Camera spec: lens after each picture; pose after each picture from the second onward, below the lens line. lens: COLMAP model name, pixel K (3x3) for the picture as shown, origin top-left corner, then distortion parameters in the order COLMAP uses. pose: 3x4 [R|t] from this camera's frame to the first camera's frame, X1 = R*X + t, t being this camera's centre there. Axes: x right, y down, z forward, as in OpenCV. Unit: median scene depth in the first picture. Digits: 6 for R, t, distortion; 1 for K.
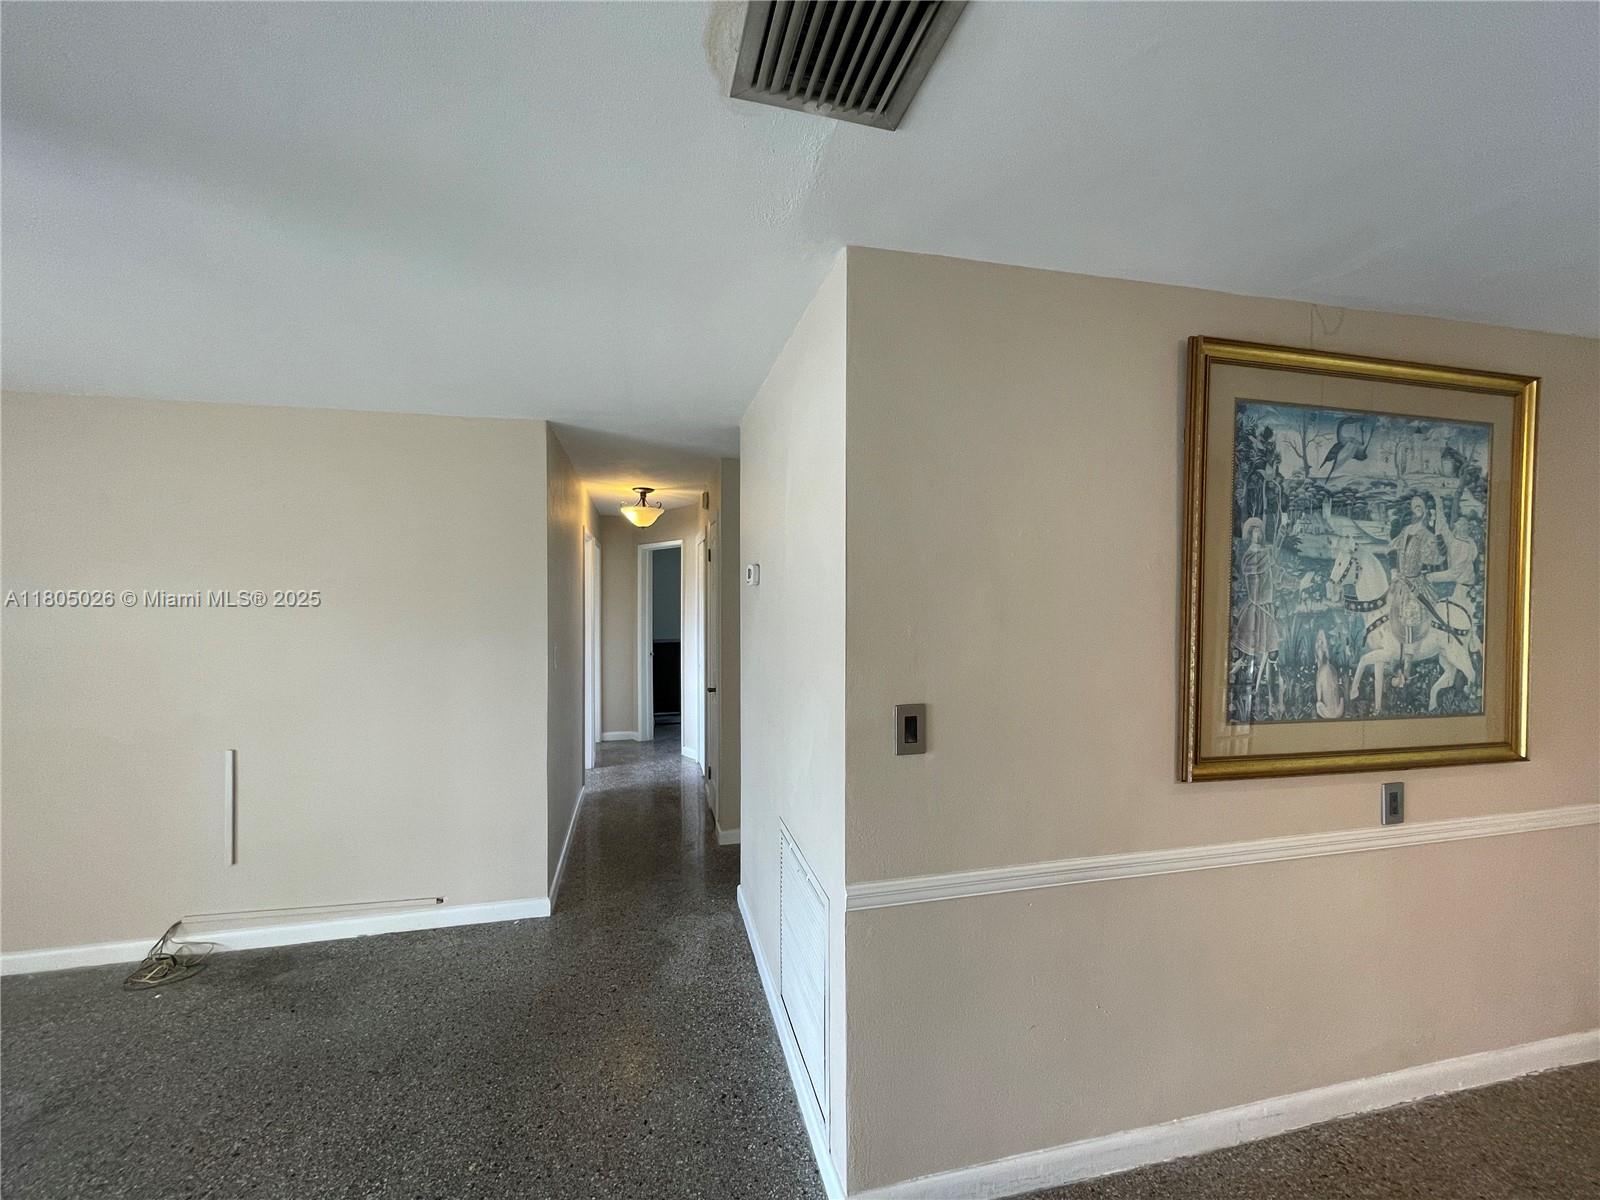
lens RADIAL K [[650.2, 0, 795.9], [0, 650.2, 596.0], [0, 0, 1]] dist [-0.002395, 0.000199]
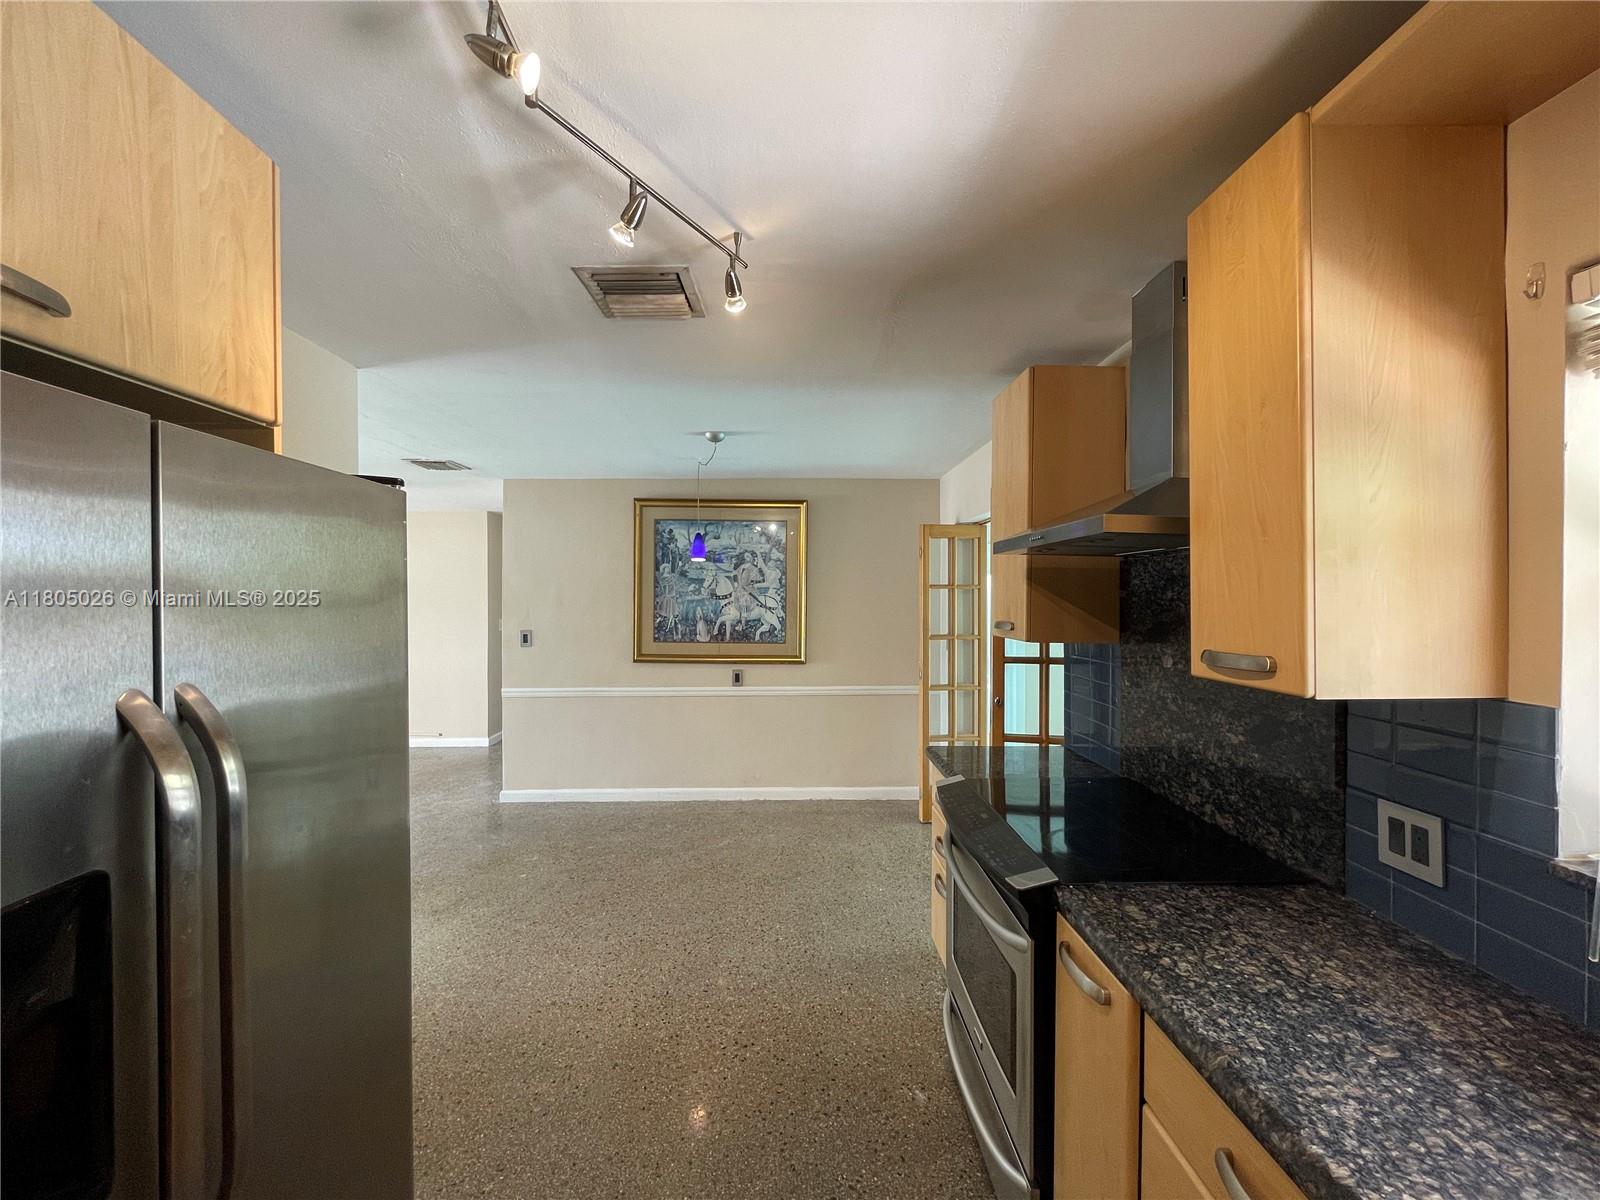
lens RADIAL K [[650.2, 0, 796.8], [0, 650.2, 593.6], [0, 0, 1]] dist [-0.002395, 0.000199]
pose [[0.978346, -0.002330, -0.206963, 1.648015], [0.001576, 0.999992, -0.003809, 0.010954], [0.206970, 0.003400, 0.978341, -1.359662]]
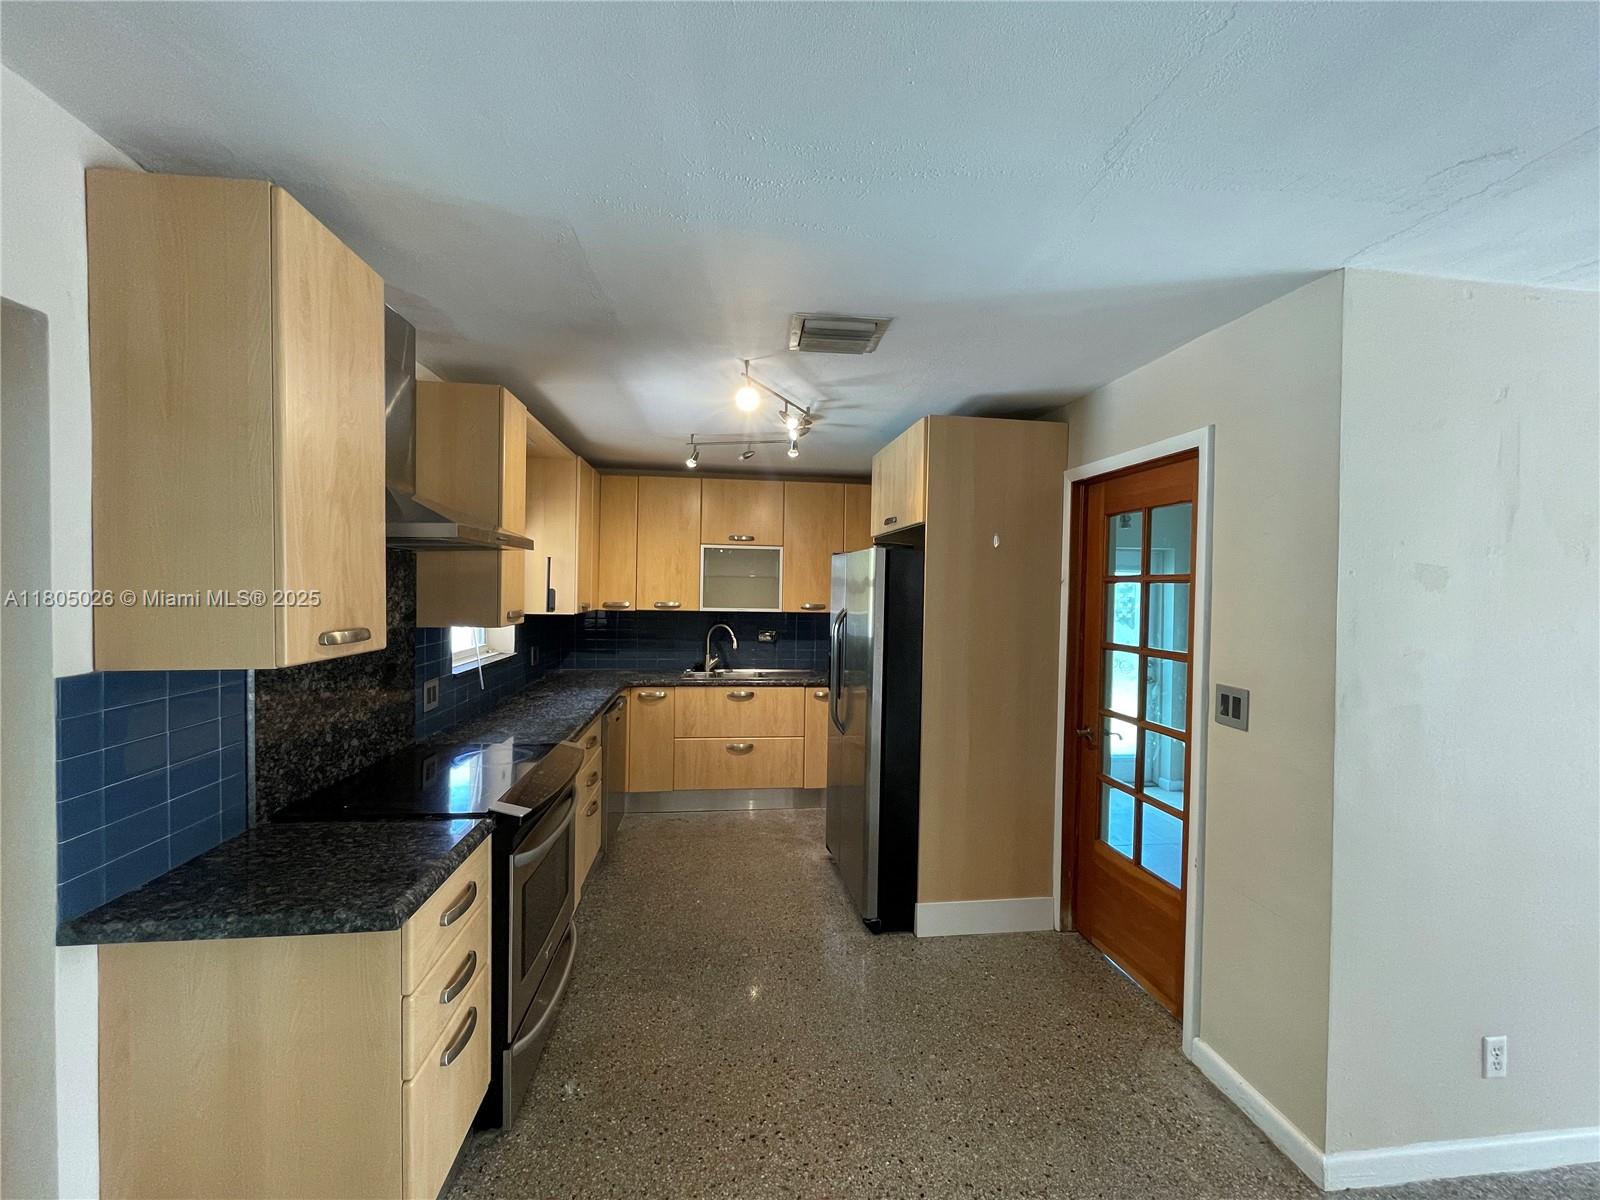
lens RADIAL K [[650.2, 0, 800.1], [0, 650.2, 595.7], [0, 0, 1]] dist [-0.002395, 0.000199]
pose [[-0.993836, -0.017749, 0.109429, 1.172012], [-0.015939, 0.999722, 0.017397, -0.001075], [-0.109707, 0.015546, -0.993842, 0.621079]]
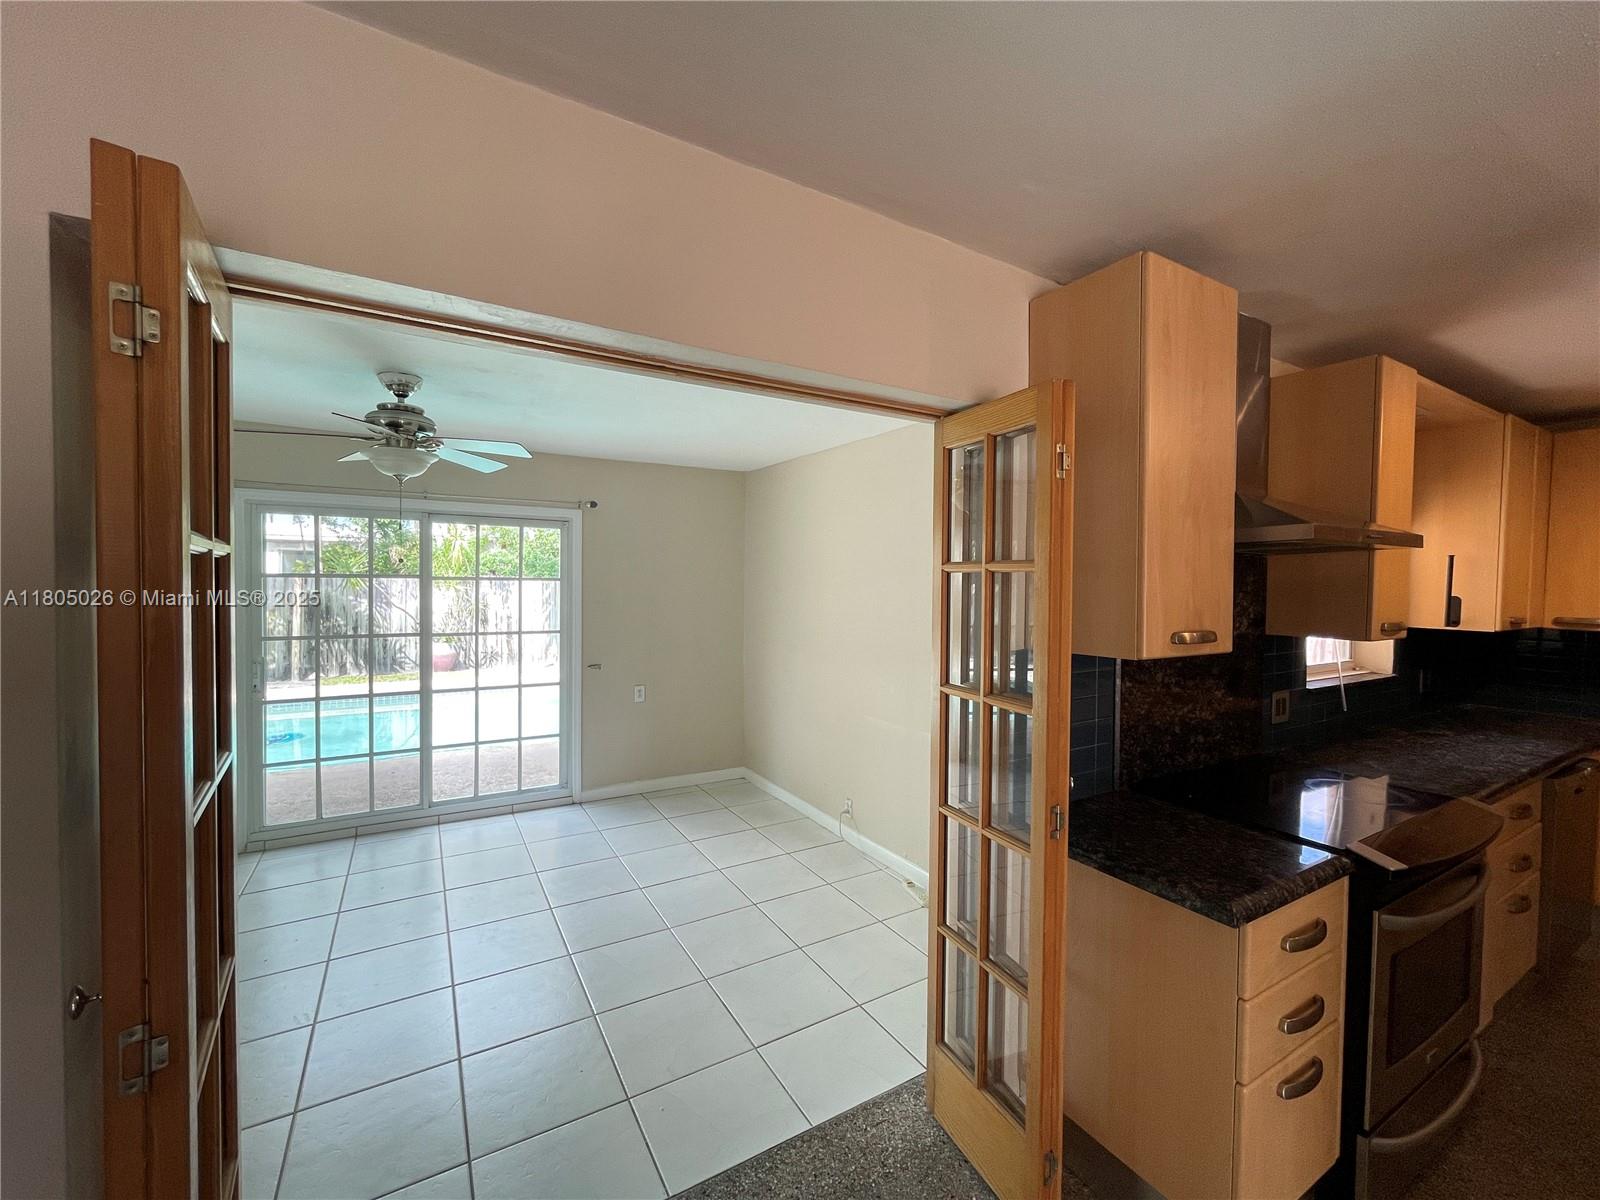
lens RADIAL K [[650.2, 0, 798.8], [0, 650.2, 596.4], [0, 0, 1]] dist [-0.002395, 0.000199]
pose [[-0.295010, -0.029236, 0.955047, 1.147791], [-0.010722, 0.999570, 0.027287, -0.000406], [-0.955434, -0.002190, -0.295197, 0.644326]]
